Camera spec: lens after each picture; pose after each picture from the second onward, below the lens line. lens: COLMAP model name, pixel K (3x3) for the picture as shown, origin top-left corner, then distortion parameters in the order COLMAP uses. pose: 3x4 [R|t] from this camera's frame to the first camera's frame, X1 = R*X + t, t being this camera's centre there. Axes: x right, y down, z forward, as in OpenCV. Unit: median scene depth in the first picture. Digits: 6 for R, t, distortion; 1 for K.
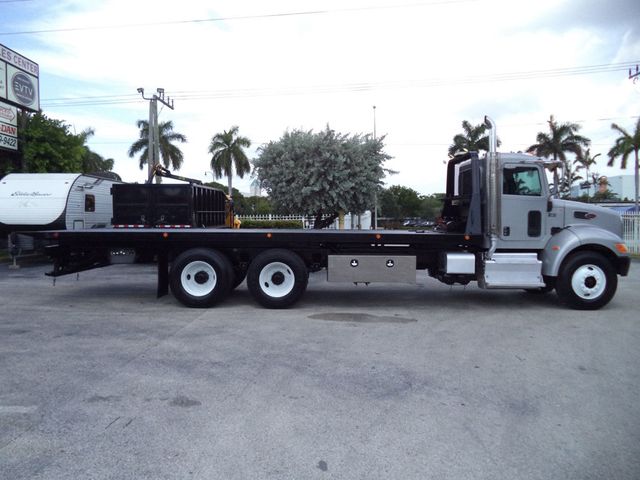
lens RADIAL K [[521.0, 0, 318.2], [0, 521.0, 243.6], [0, 0, 1]] dist [-0.043643, -0.007377]
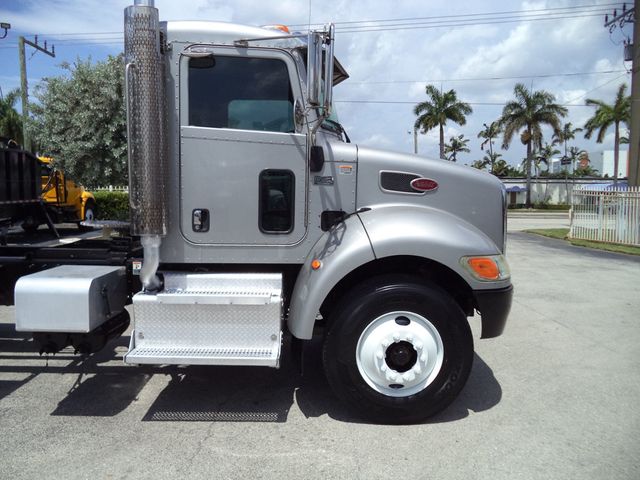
lens RADIAL K [[515.4, 0, 320.0], [0, 515.4, 240.0], [0, 0, 1]] dist [-0.037547, 0.013063]
pose [[0.999569, 0.008068, 0.028227, 0.129158], [-0.009287, 0.999018, 0.043329, -0.007822], [-0.027850, -0.043573, 0.998662, 0.176111]]
